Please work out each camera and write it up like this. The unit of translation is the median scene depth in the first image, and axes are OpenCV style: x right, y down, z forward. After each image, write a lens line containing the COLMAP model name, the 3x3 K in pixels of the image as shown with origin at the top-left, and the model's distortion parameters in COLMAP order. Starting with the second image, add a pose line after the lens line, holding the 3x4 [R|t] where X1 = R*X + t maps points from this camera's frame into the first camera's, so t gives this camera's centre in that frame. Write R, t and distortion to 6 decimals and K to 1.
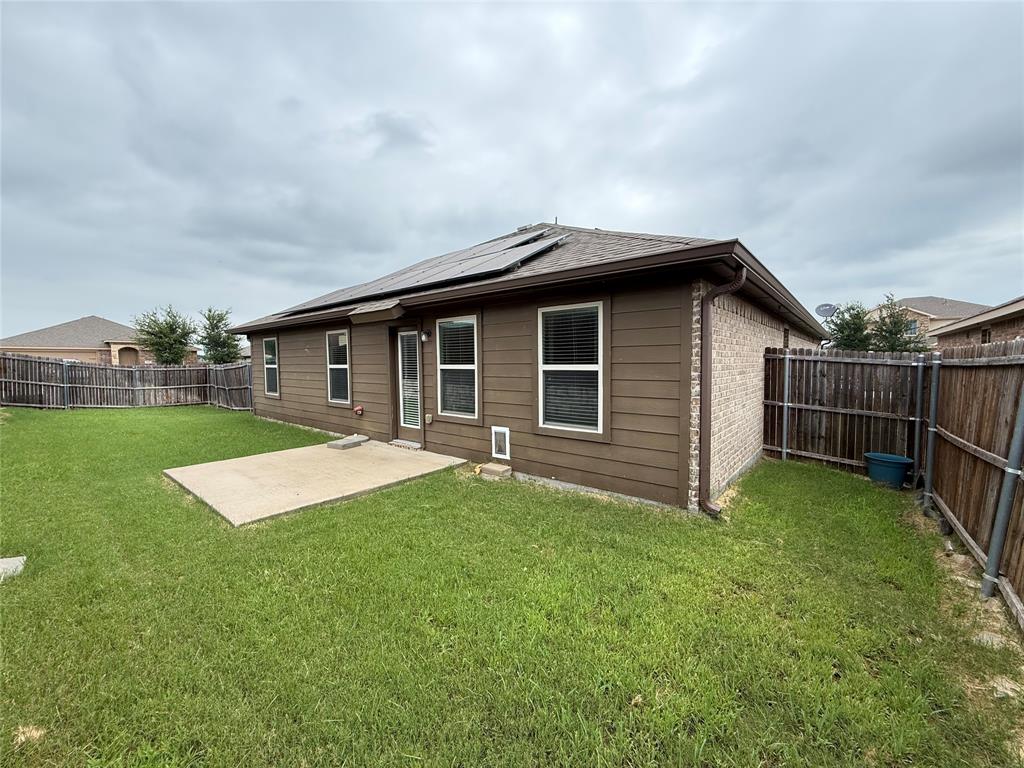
lens RADIAL K [[408.4, 0, 513.7], [0, 408.4, 386.0], [0, 0, 1]] dist [0.008887, -0.000013]
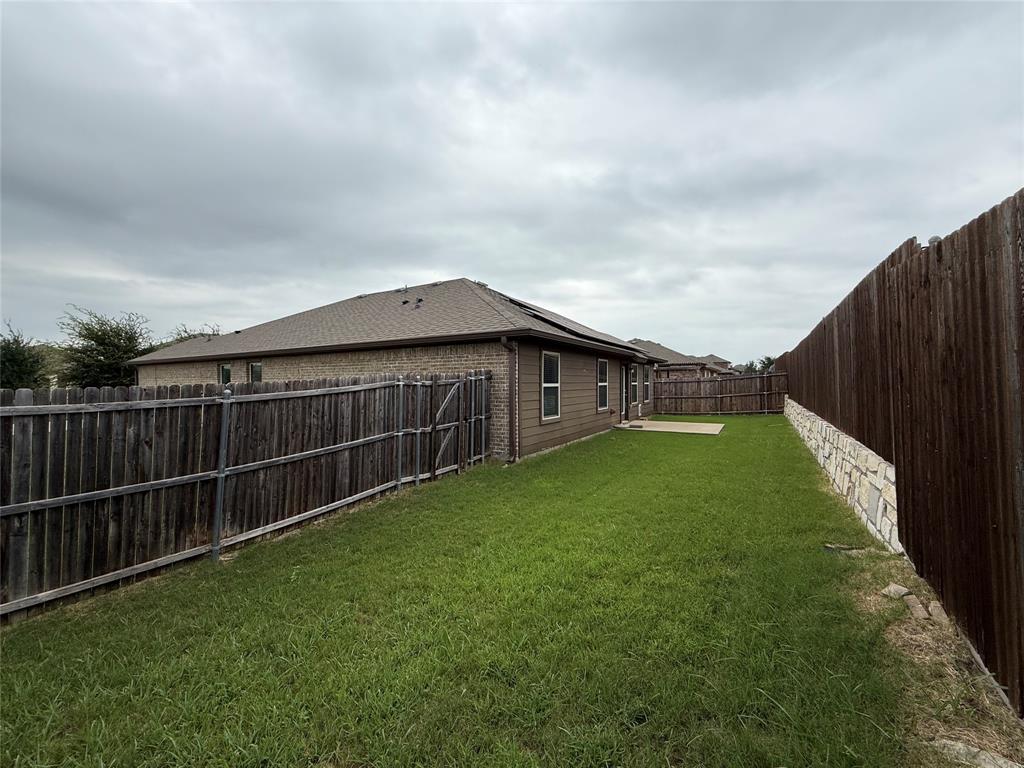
lens RADIAL K [[408.4, 0, 513.1], [0, 408.4, 382.6], [0, 0, 1]] dist [0.008887, -0.000013]
pose [[-0.141127, 0.005832, 0.989974, -1.605916], [0.058361, 0.998293, 0.002439, -0.067905], [-0.988270, 0.058120, -0.141226, 1.355423]]
